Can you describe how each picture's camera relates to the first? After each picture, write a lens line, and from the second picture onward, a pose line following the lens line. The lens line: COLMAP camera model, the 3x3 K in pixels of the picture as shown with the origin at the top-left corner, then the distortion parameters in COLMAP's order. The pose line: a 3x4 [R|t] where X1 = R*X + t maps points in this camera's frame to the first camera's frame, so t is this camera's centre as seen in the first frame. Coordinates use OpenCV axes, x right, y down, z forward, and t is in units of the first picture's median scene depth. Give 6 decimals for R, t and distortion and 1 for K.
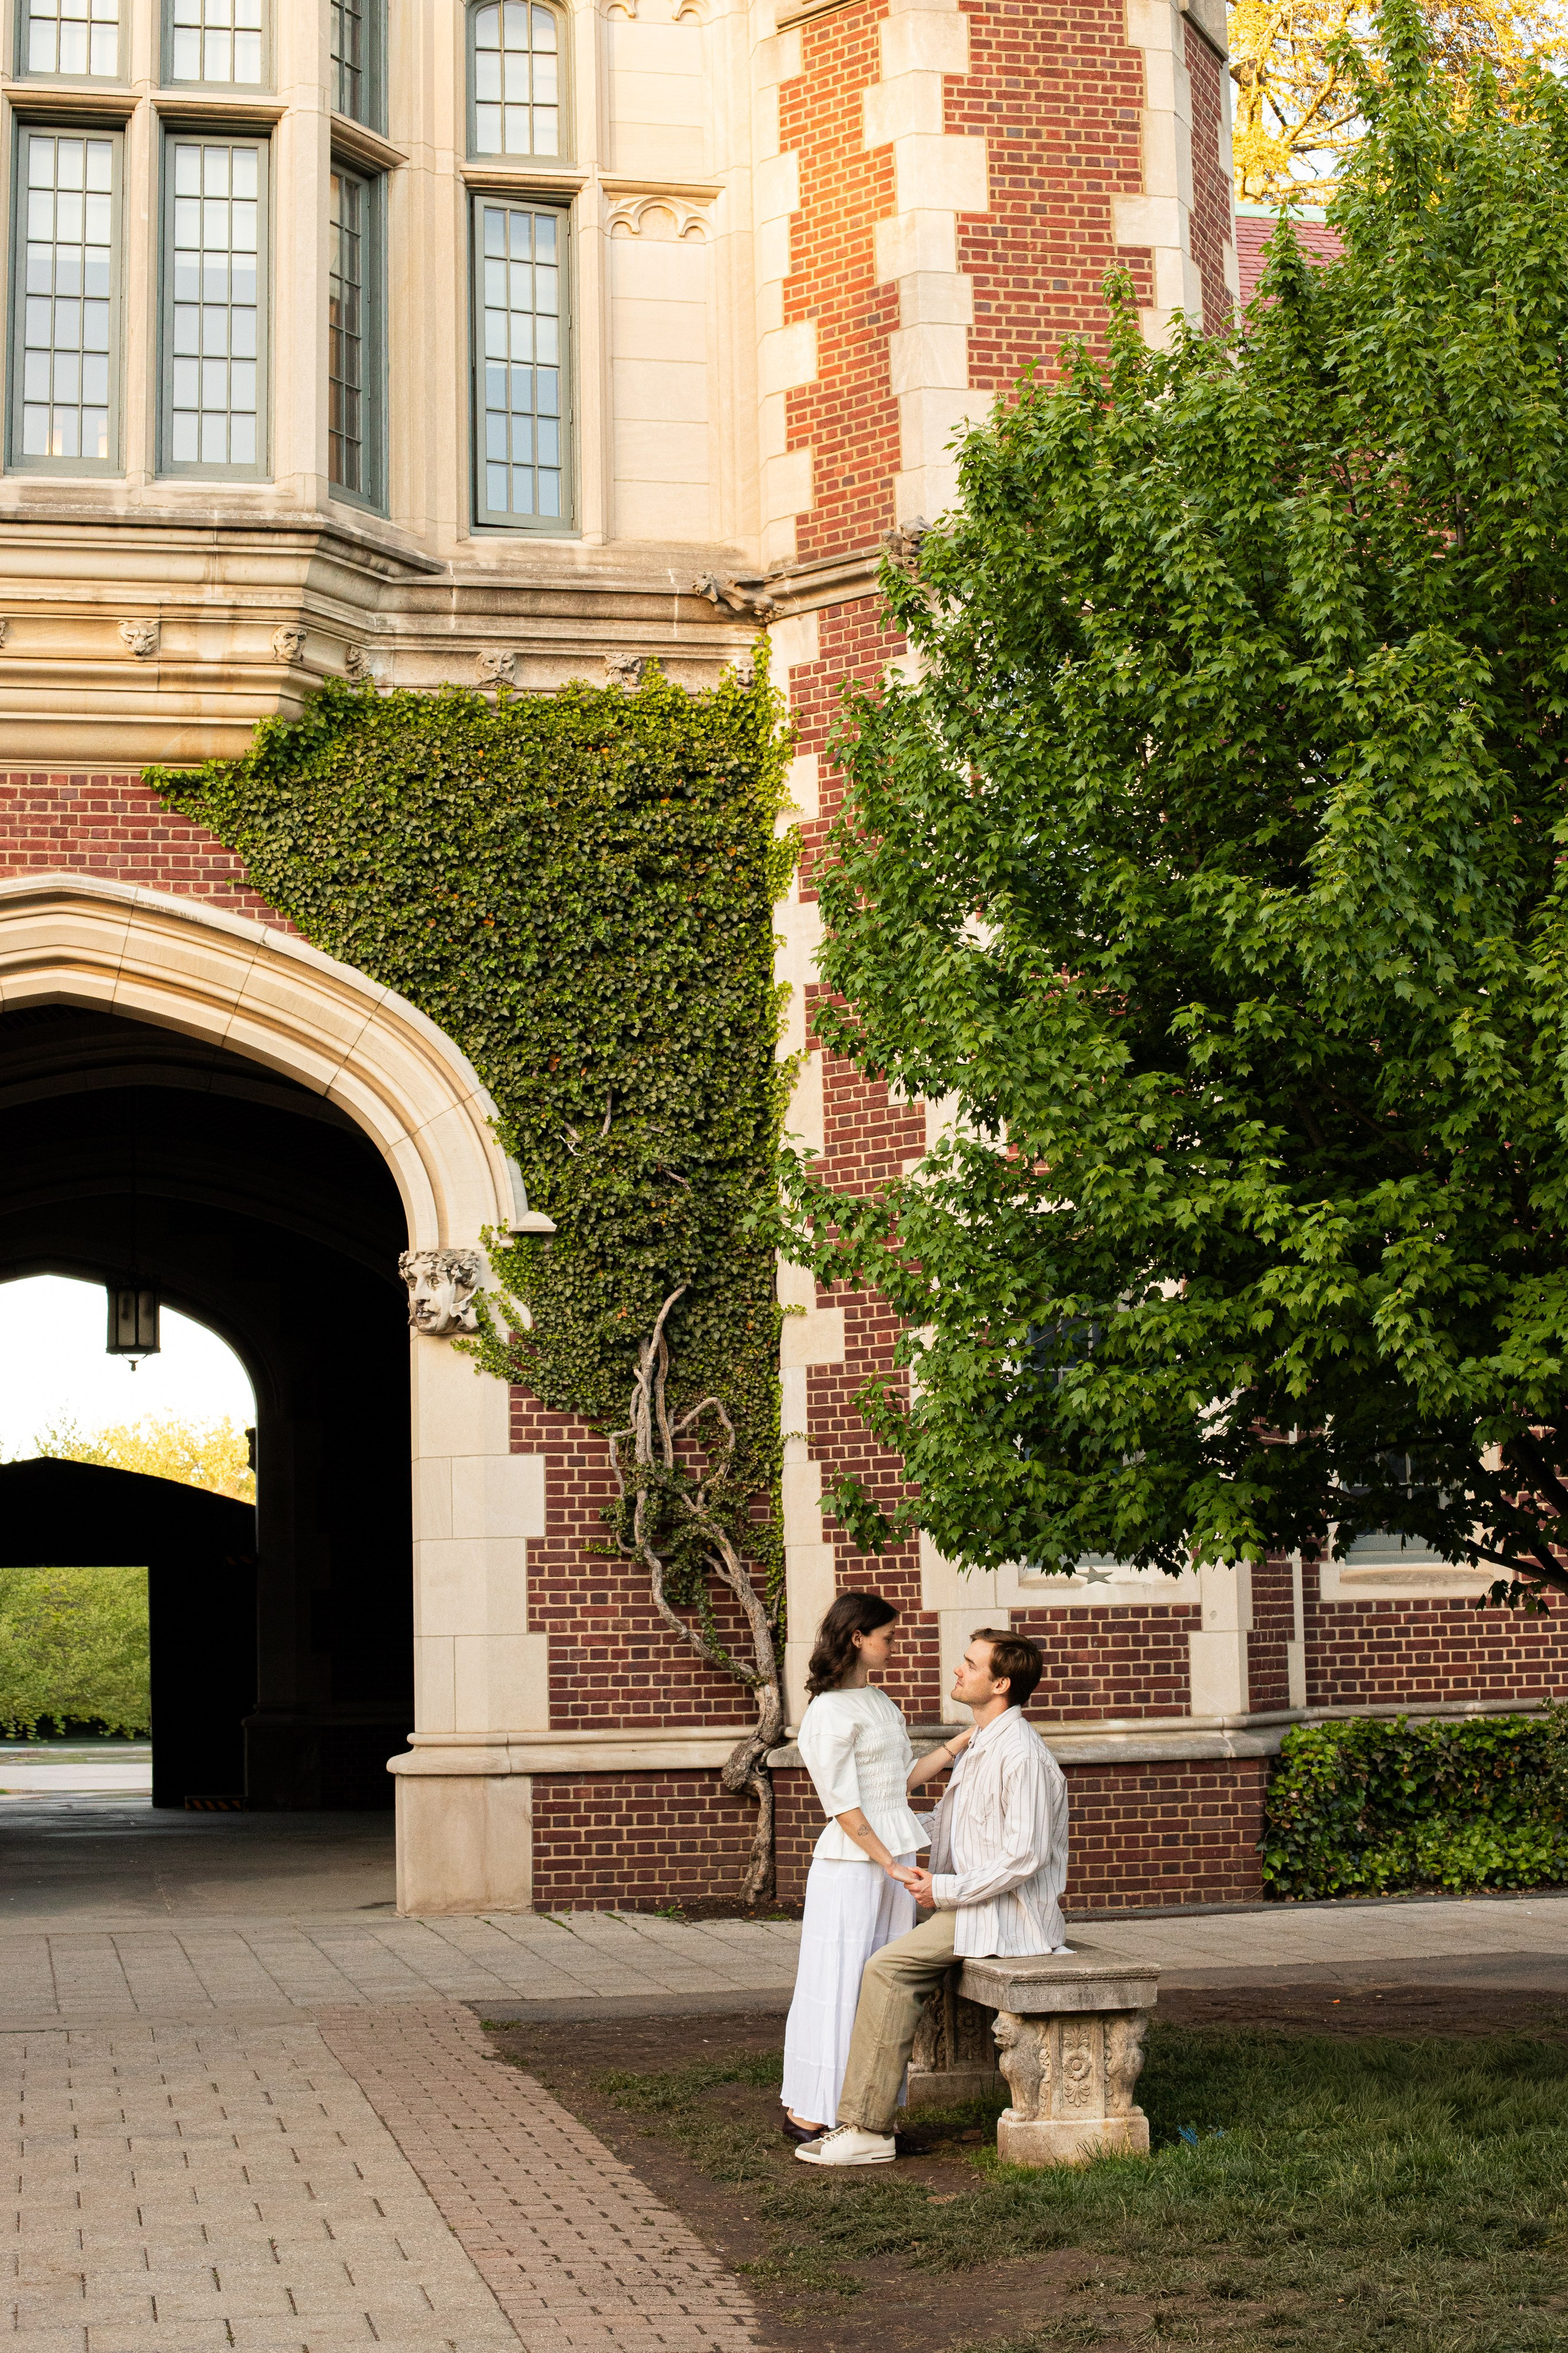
lens RADIAL K [[3645.9, 0, 784.8], [0, 3645.9, 1074.9], [0, 0, 1]] dist [-0.142238, 0.156464]
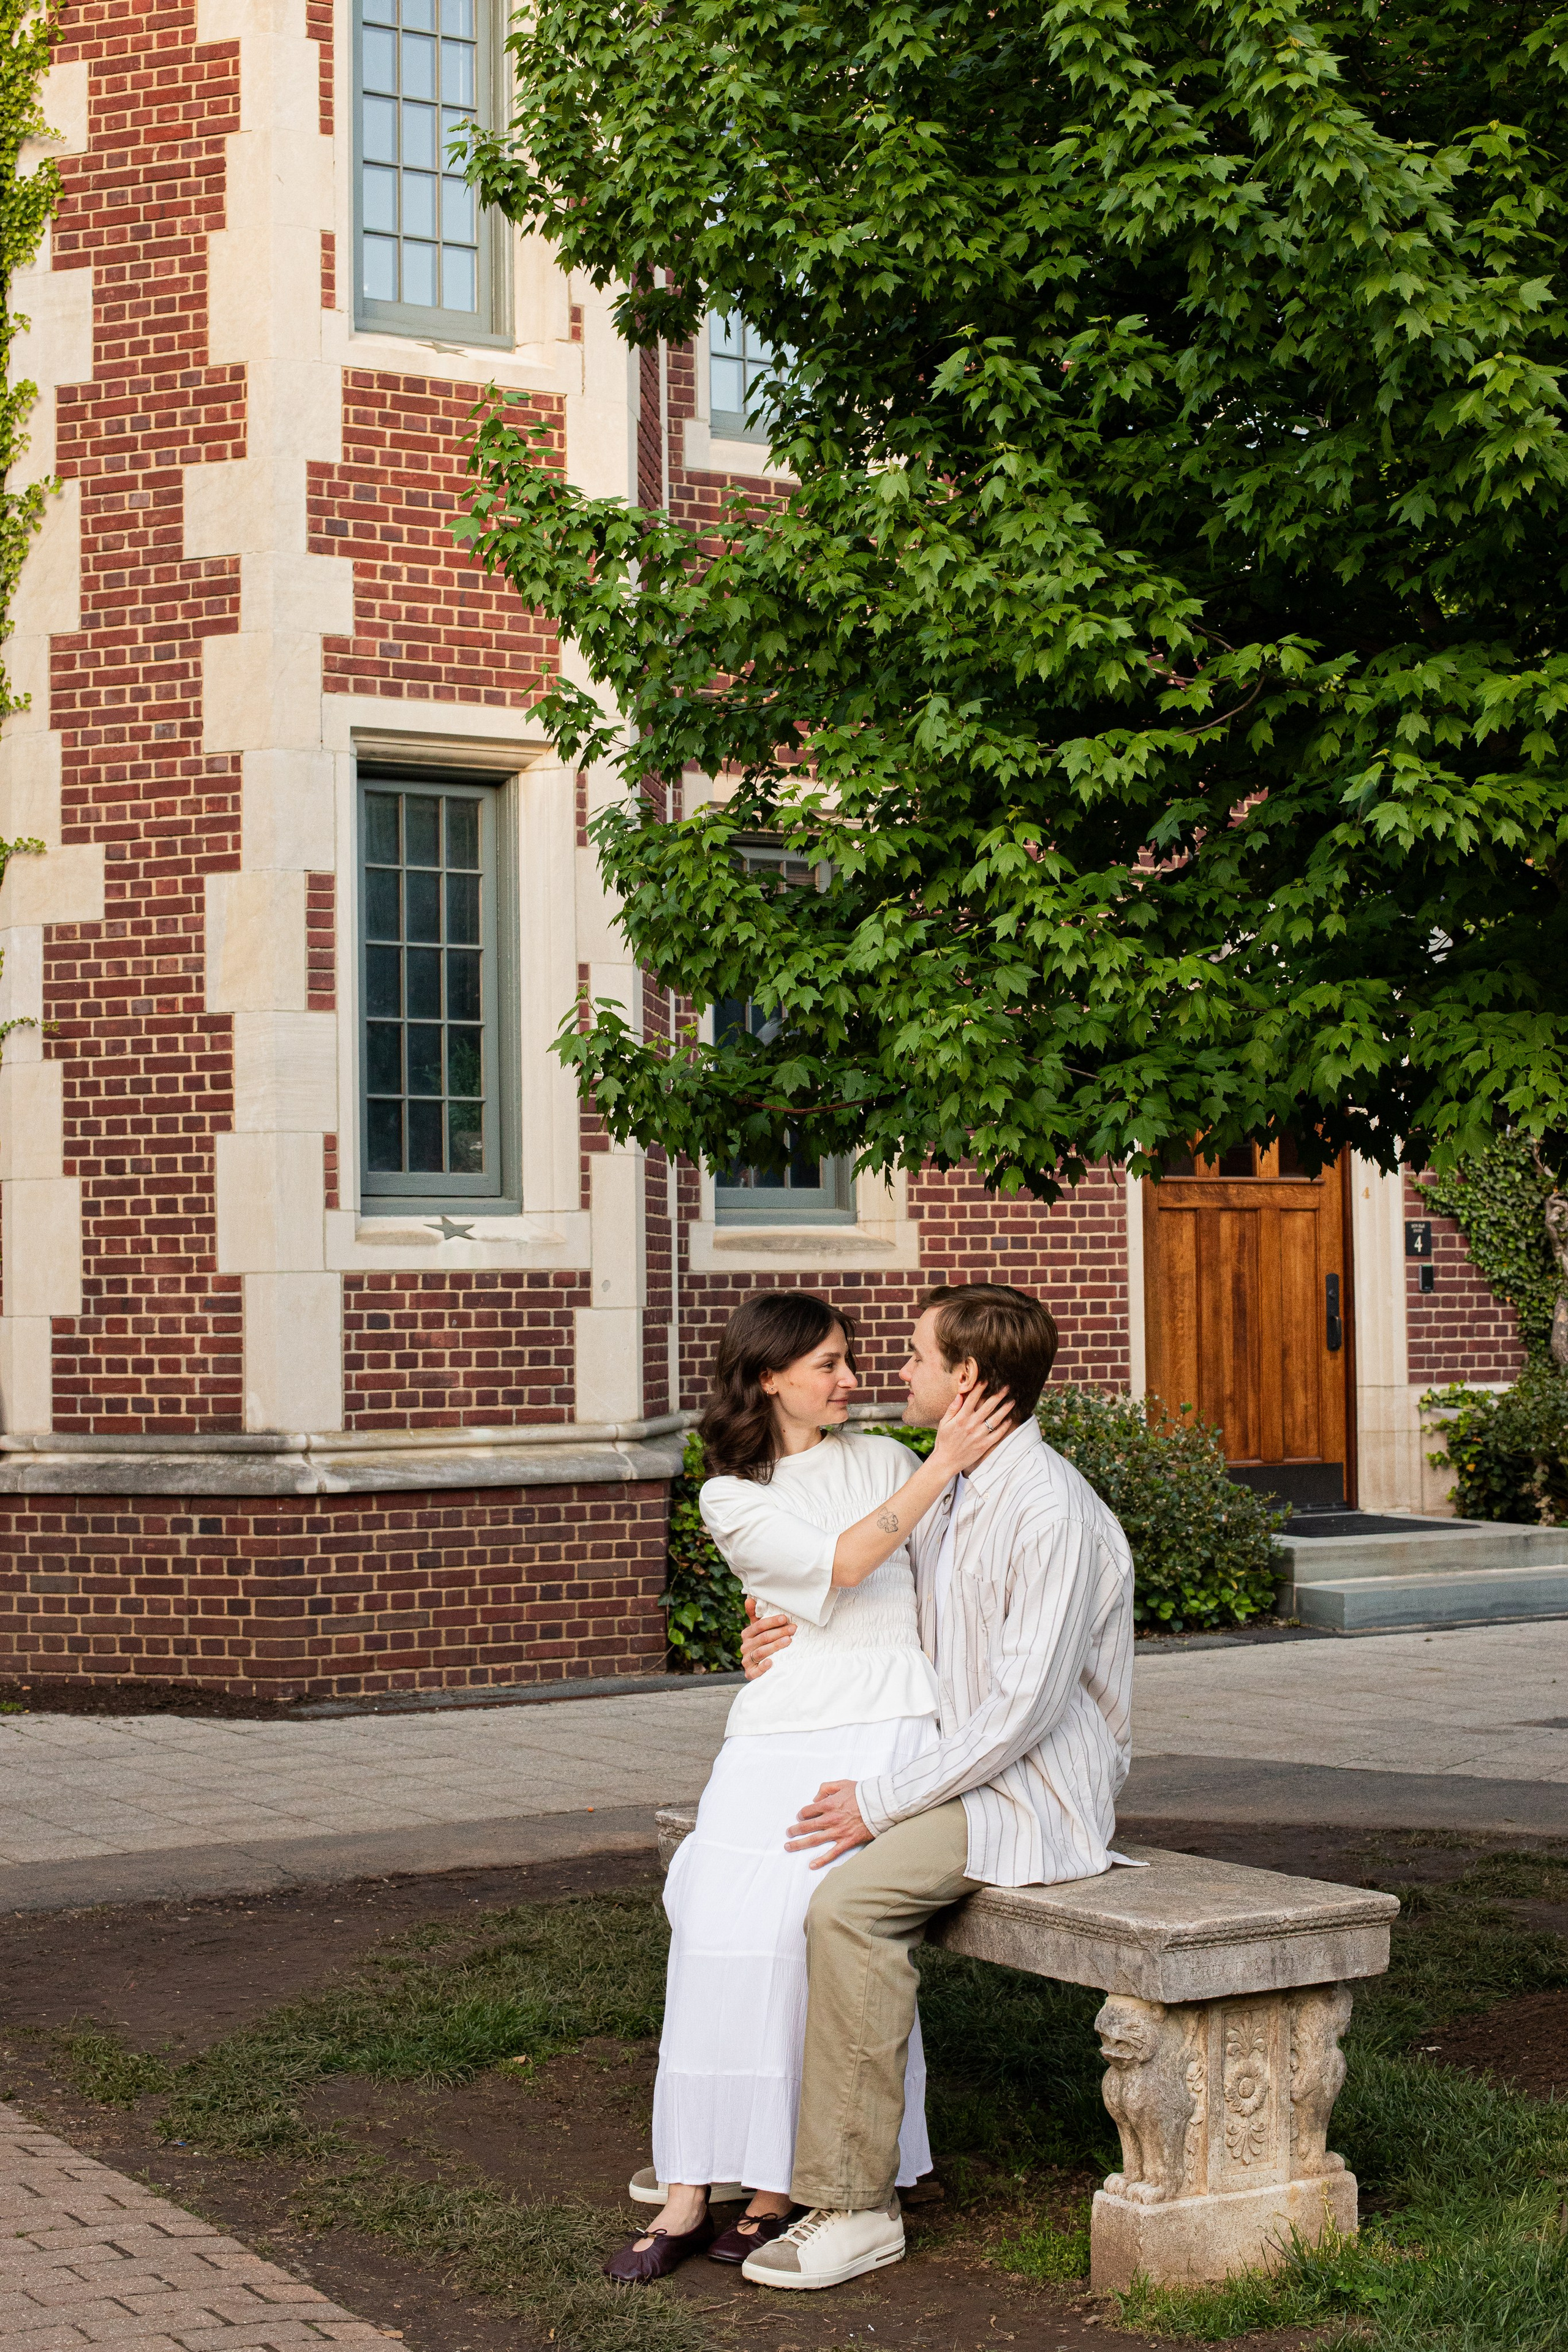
lens RADIAL K [[3644.7, 0, 784.8], [0, 3644.7, 1074.5], [0, 0, 1]] dist [-0.142238, 0.156464]
pose [[0.943666, 0.029552, 0.329579, -0.091526], [-0.056486, 0.995771, 0.072447, 0.051407], [-0.326044, -0.086982, 0.941344, 0.301902]]
